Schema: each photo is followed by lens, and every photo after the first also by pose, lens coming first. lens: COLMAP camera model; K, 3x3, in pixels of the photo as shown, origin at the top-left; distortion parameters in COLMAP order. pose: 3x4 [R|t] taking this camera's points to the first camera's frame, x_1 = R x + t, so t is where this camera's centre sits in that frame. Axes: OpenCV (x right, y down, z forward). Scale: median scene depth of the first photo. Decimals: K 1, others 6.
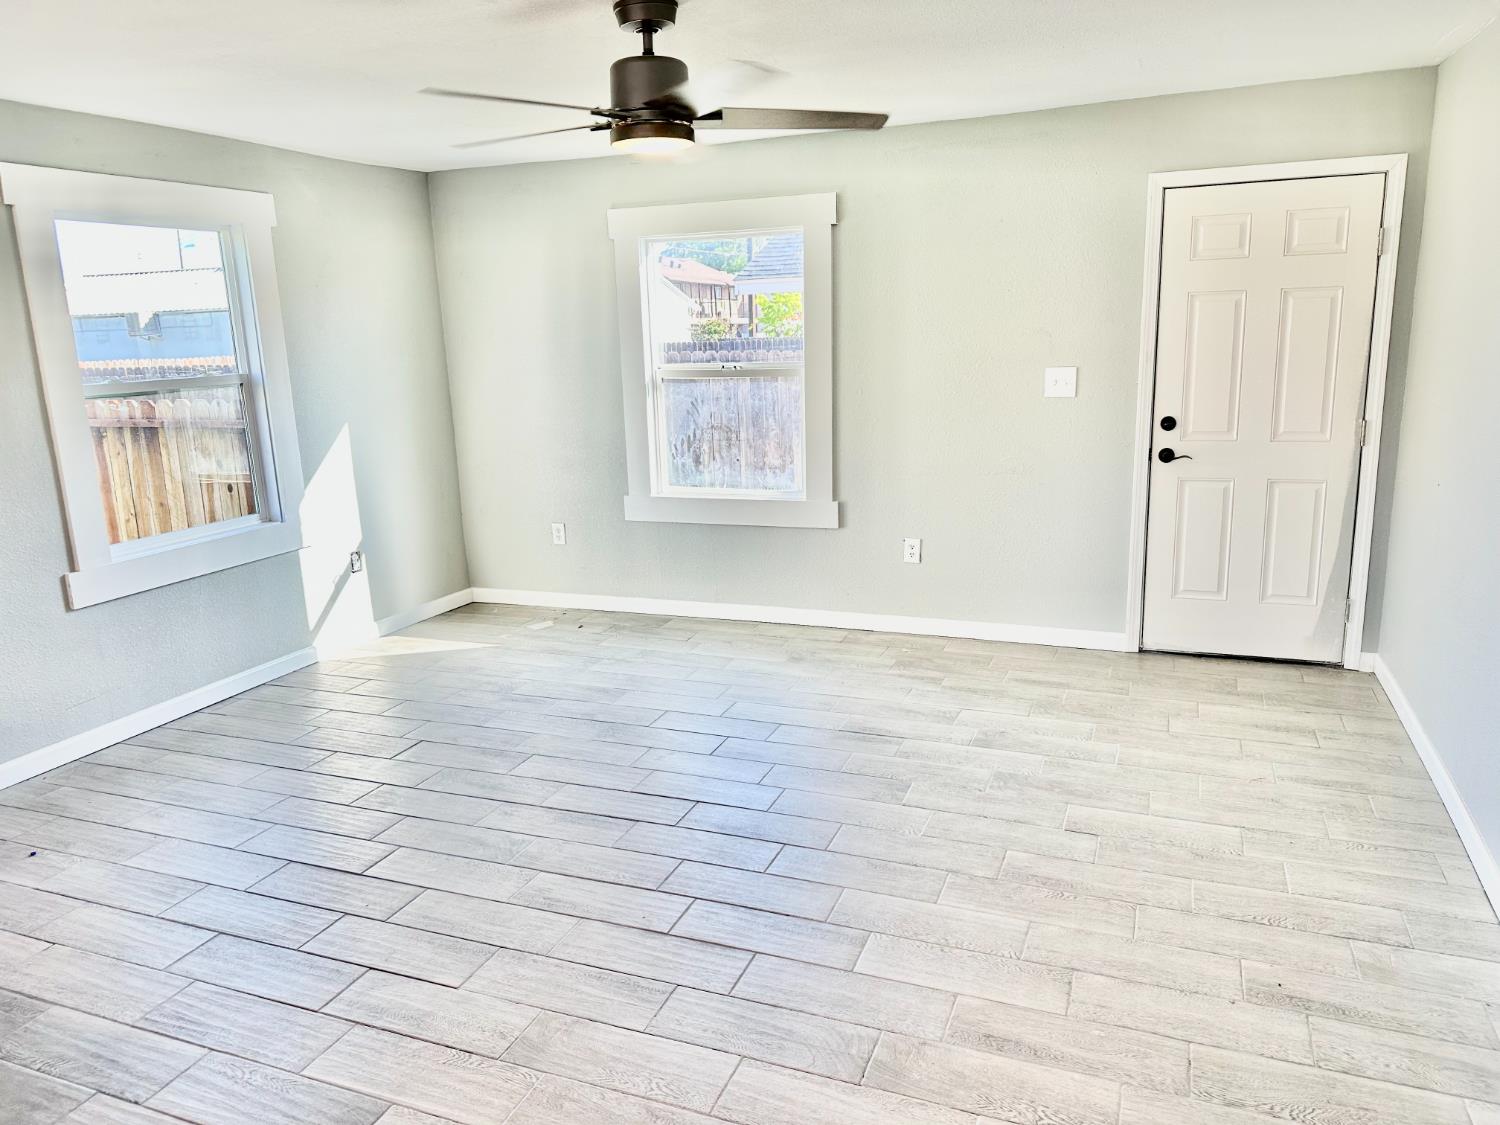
lens RADIAL K [[1041.4, 0, 759.3], [0, 1041.4, 564.5], [0, 0, 1]] dist [0.060402, -0.072613]
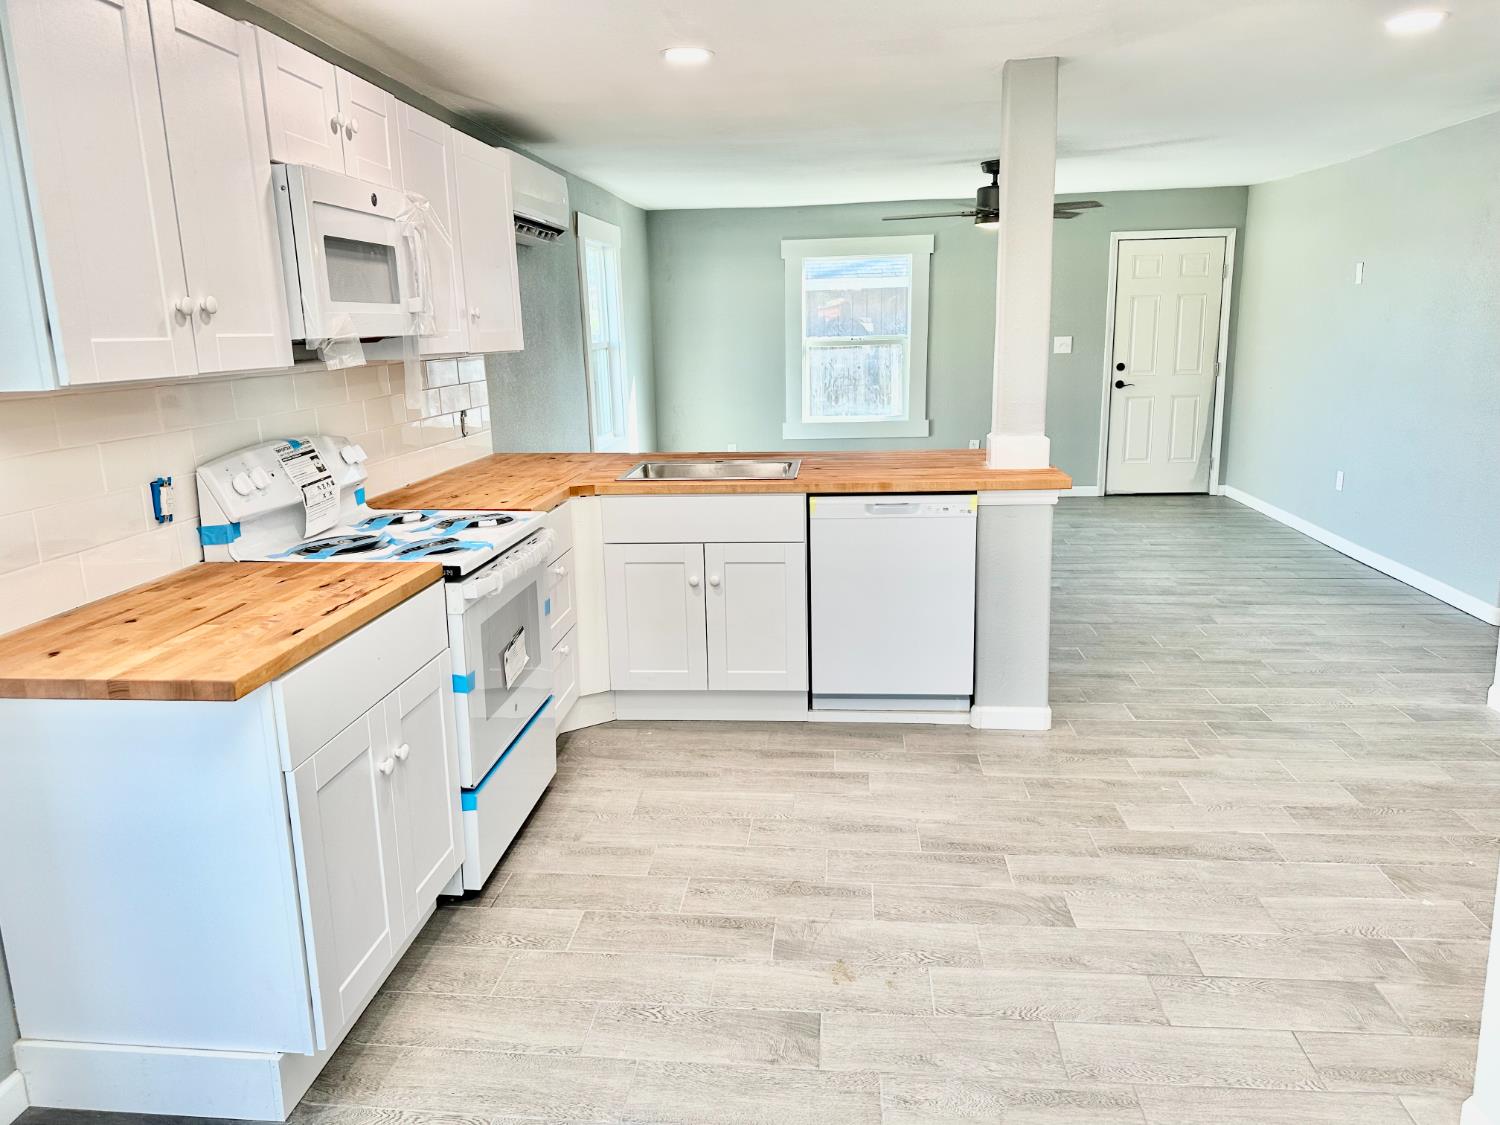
lens RADIAL K [[1041.4, 0, 746.6], [0, 1041.4, 556.2], [0, 0, 1]] dist [0.060402, -0.072613]
pose [[0.960712, -0.053165, 0.272409, -0.726511], [0.056082, 0.998422, -0.002928, 0.158087], [-0.271823, 0.018090, 0.962177, -0.559403]]
